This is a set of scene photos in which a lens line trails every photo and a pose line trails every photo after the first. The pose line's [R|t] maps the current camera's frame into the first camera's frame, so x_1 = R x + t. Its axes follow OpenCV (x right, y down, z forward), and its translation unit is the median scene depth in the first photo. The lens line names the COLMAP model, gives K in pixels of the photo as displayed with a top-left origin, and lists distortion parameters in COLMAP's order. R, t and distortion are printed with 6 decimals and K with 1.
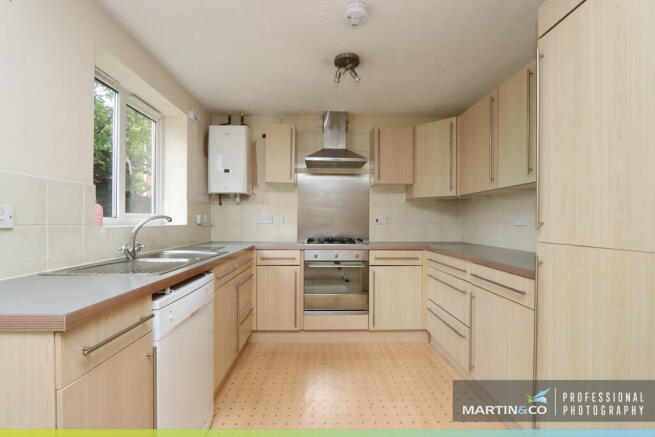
lens RADIAL K [[307.7, 0, 325.4], [0, 307.7, 220.3], [0, 0, 1]] dist [-0.018411, -0.000324]
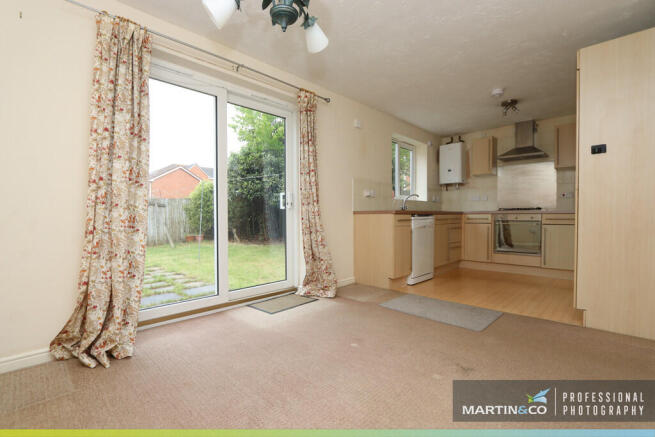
lens RADIAL K [[307.7, 0, 325.0], [0, 307.7, 217.9], [0, 0, 1]] dist [-0.018411, -0.000324]
pose [[0.708413, 0.004252, -0.705786, 0.443175], [0.000767, 0.999977, 0.006794, 0.105063], [0.705798, -0.005354, 0.708393, -0.797318]]
